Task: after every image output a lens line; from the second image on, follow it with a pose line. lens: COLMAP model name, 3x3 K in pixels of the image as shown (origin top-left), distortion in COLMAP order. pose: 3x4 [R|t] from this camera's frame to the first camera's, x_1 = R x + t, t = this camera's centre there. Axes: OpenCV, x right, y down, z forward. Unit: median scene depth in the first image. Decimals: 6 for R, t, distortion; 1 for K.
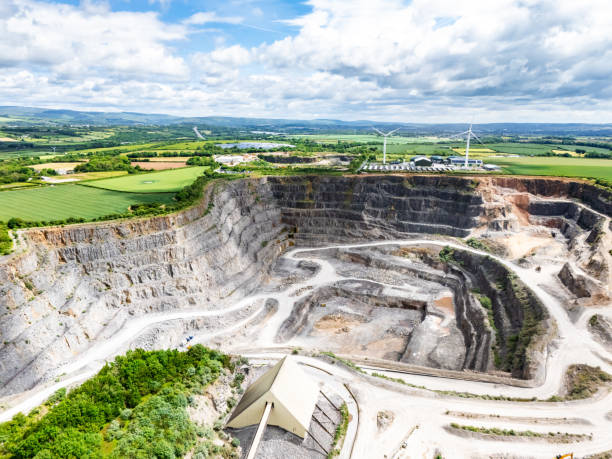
lens RADIAL K [[444.1, 0, 305.5], [0, 444.1, 232.7], [0, 0, 1]] dist [0.087629, -0.084999]
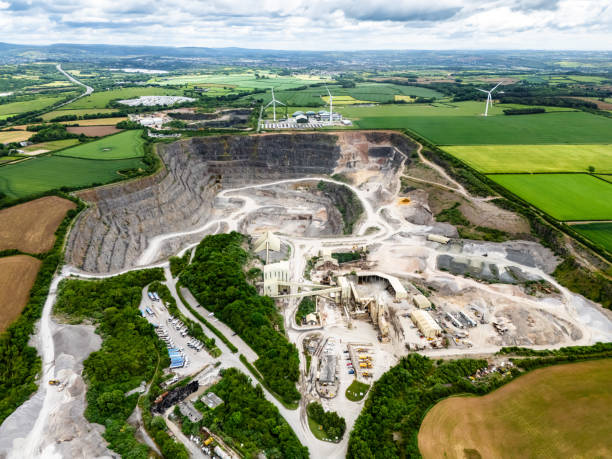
lens RADIAL K [[444.1, 0, 305.5], [0, 444.1, 232.7], [0, 0, 1]] dist [0.087629, -0.084999]
pose [[0.962784, -0.110516, 0.246645, -0.140477], [0.072726, 0.984853, 0.157403, -0.037227], [-0.260305, -0.133607, 0.956238, -0.489928]]
